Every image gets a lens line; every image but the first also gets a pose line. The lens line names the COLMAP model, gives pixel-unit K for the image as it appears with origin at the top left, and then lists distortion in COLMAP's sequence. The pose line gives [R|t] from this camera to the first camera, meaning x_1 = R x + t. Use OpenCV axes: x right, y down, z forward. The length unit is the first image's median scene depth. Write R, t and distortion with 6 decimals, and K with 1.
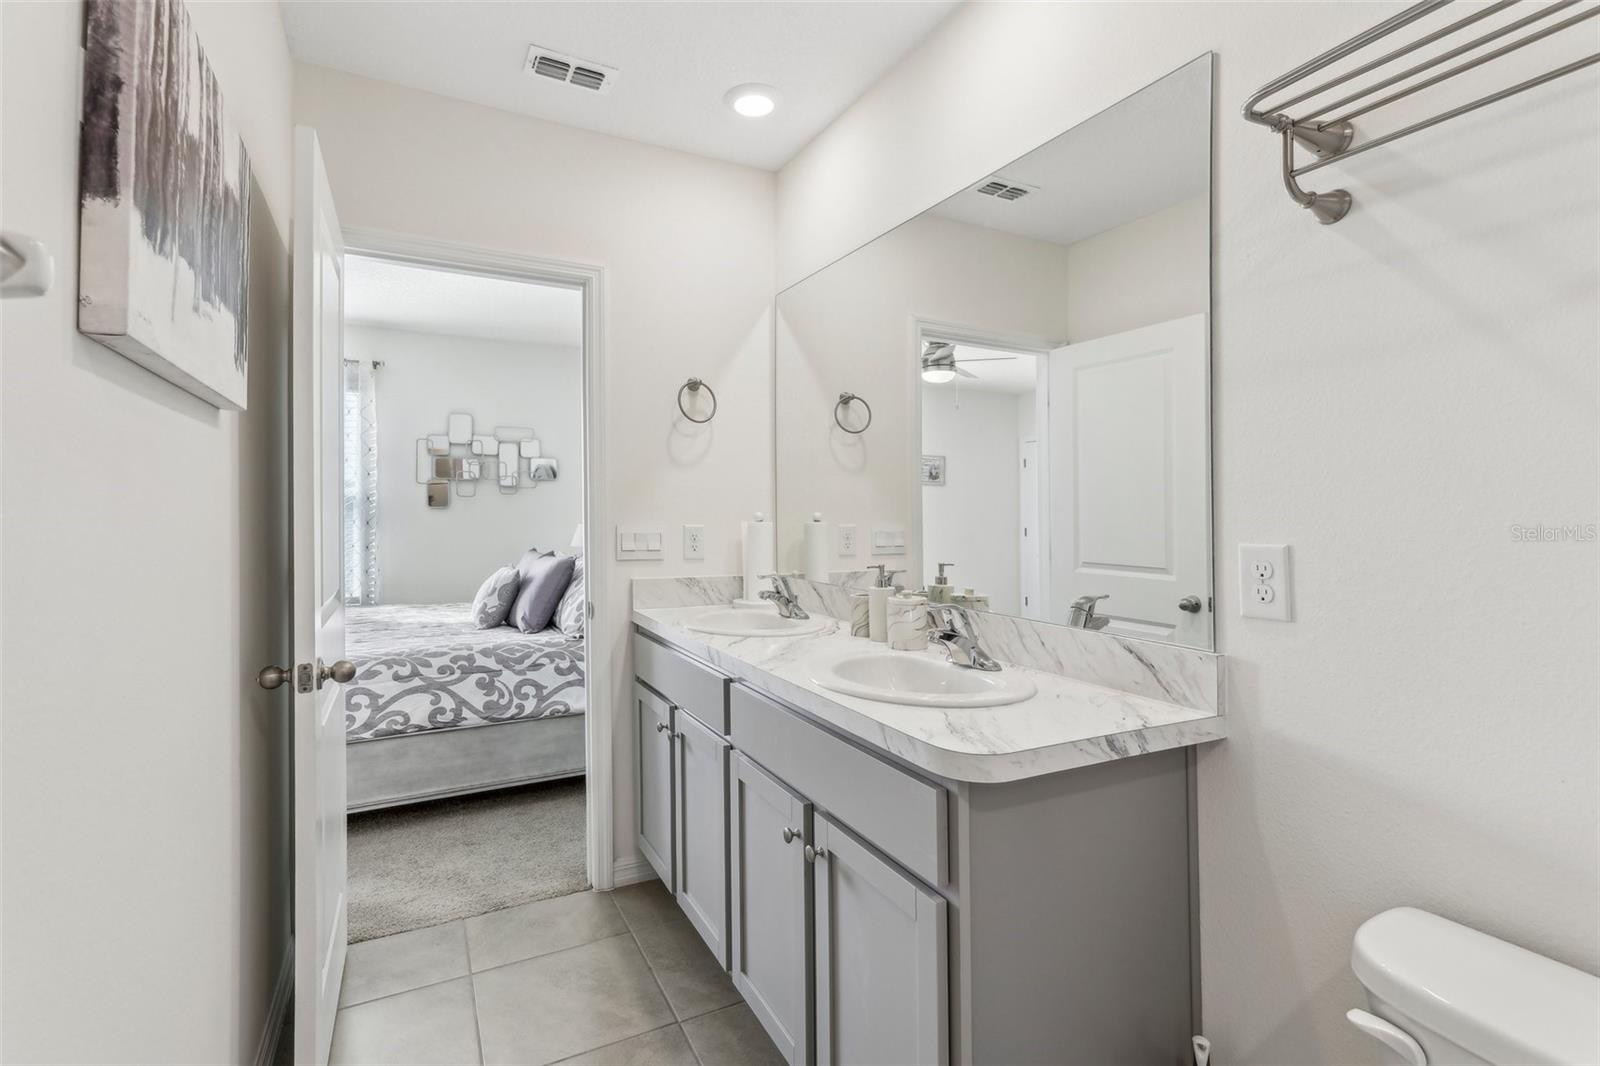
lens RADIAL K [[760.5, 0, 810.6], [0, 760.5, 532.0], [0, 0, 1]] dist [-0.028489, 0.008460]
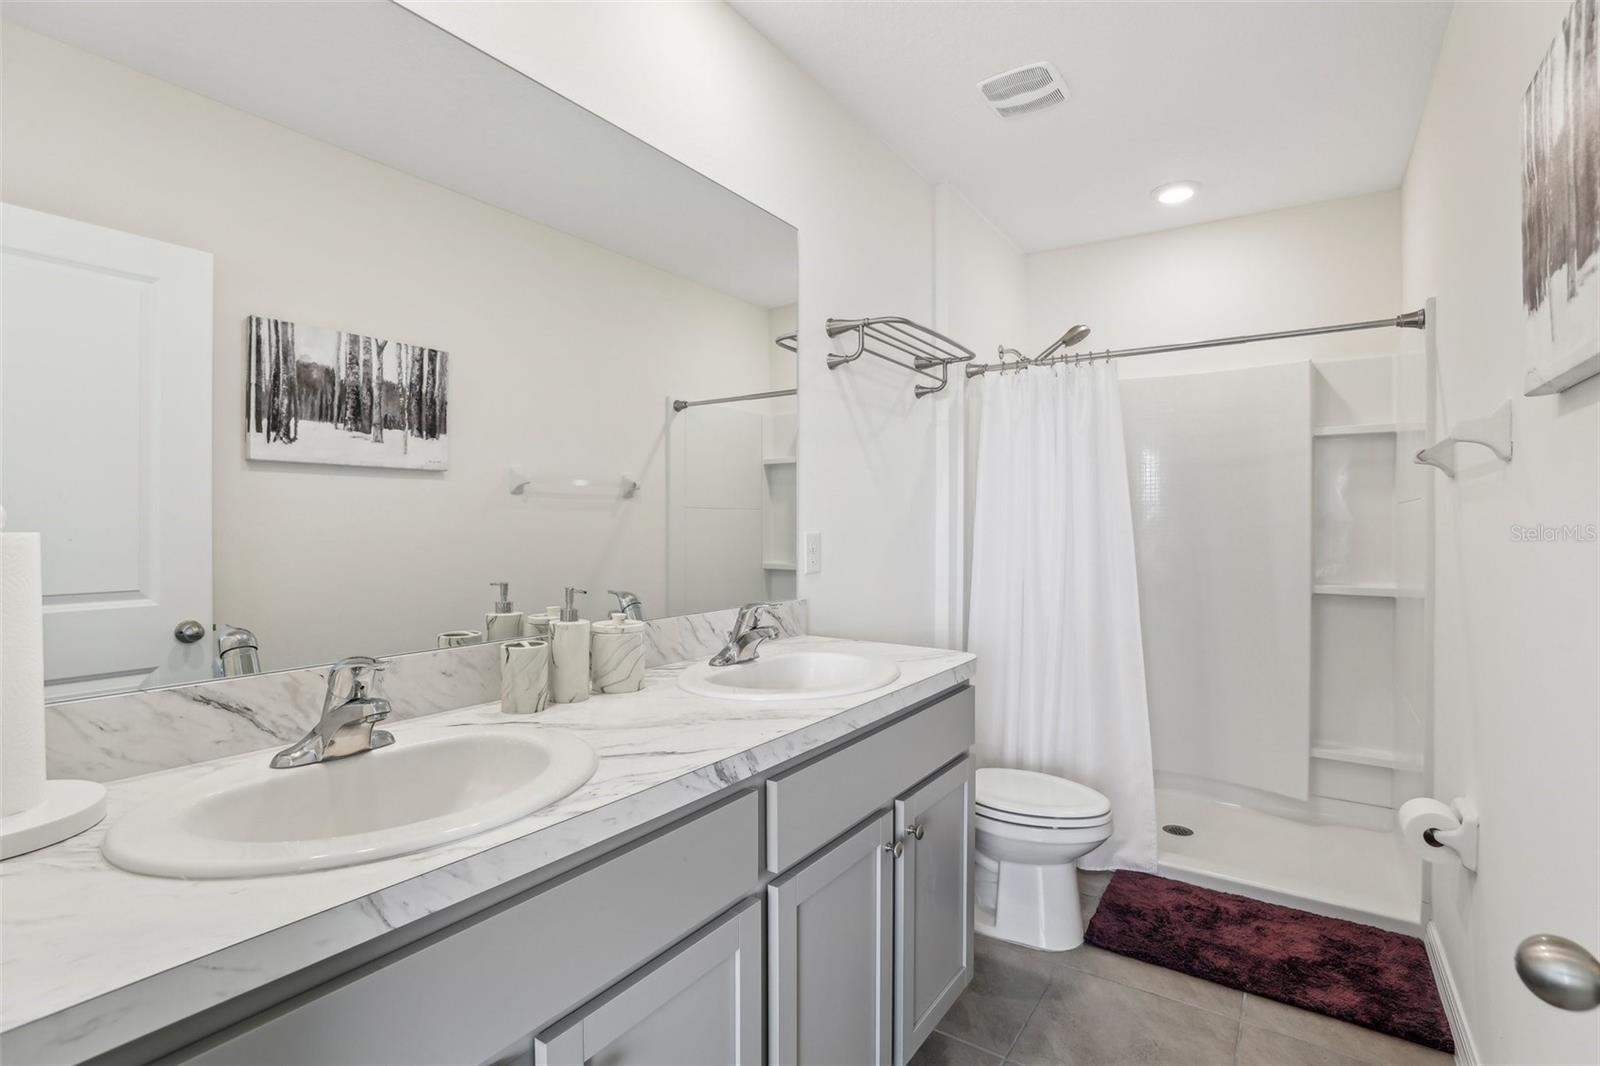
lens RADIAL K [[734.5, 0, 790.0], [0, 734.5, 534.0], [0, 0, 1]] dist [-0.005690, -0.000316]
pose [[-0.430786, -0.025829, 0.902085, -0.703220], [0.016945, 0.999183, 0.036701, -0.032086], [-0.902295, 0.031096, -0.429996, 1.328690]]
